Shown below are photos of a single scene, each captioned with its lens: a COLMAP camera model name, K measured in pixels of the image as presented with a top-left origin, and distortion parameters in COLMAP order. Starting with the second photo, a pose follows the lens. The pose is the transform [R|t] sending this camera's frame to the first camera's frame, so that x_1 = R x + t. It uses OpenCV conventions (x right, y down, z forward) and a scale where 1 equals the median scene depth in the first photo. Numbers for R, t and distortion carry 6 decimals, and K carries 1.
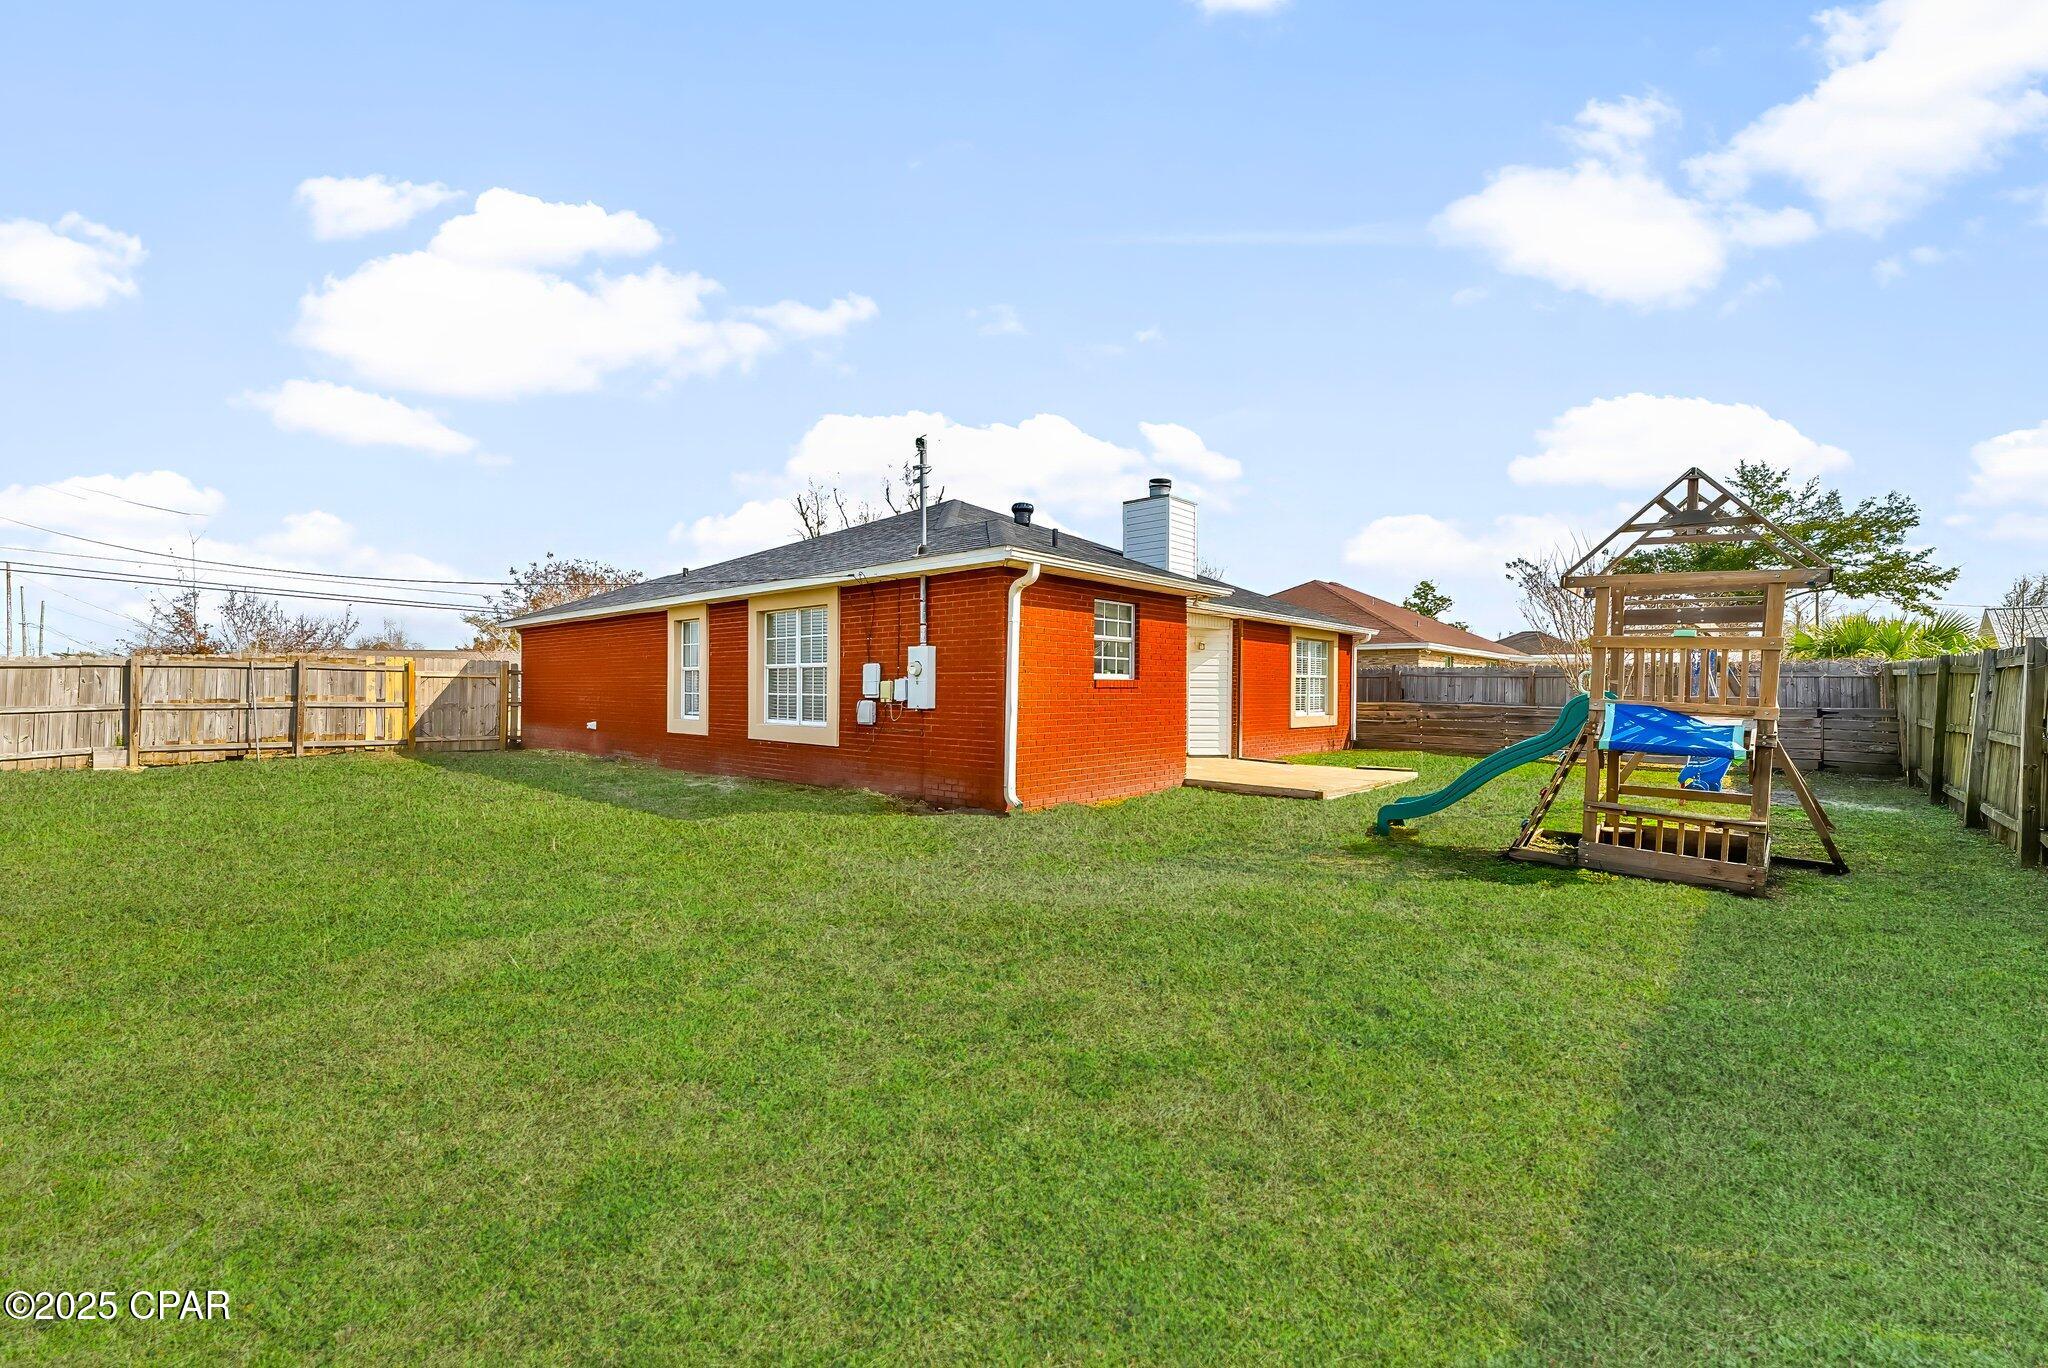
lens RADIAL K [[832.9, 0, 1016.7], [0, 832.9, 688.5], [0, 0, 1]] dist [0.001678, 0.000028]
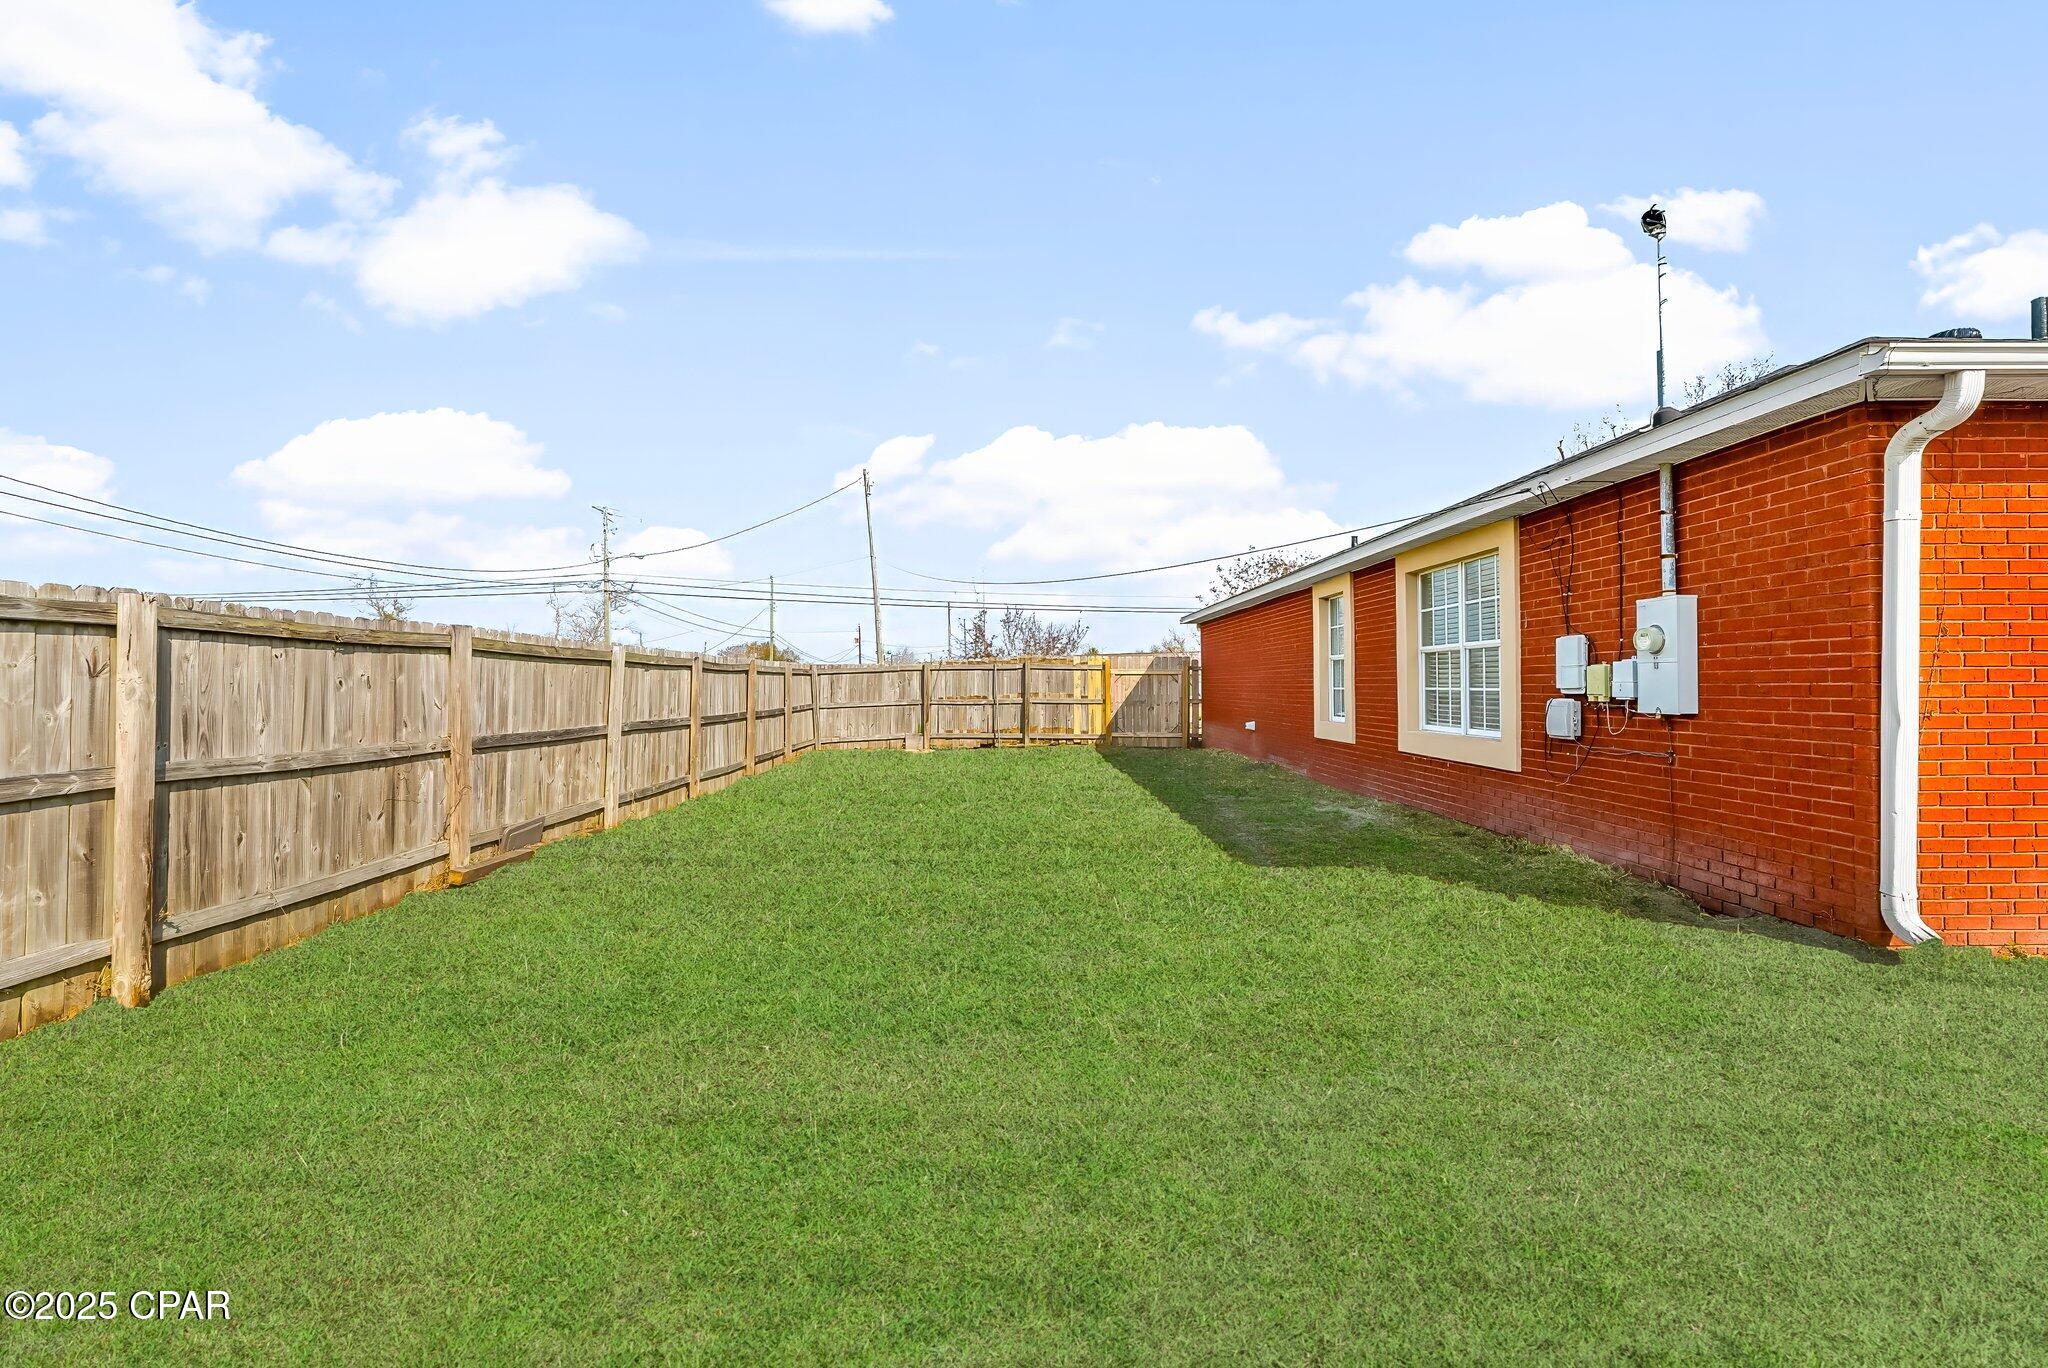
lens RADIAL K [[879.5, 0, 1023.9], [0, 879.5, 671.4], [0, 0, 1]] dist [-0.002030, -0.000357]
pose [[0.686323, -0.019942, -0.727024, 0.010222], [0.008933, 0.999780, -0.018991, 0.003259], [0.727242, 0.006540, 0.686350, 0.255915]]
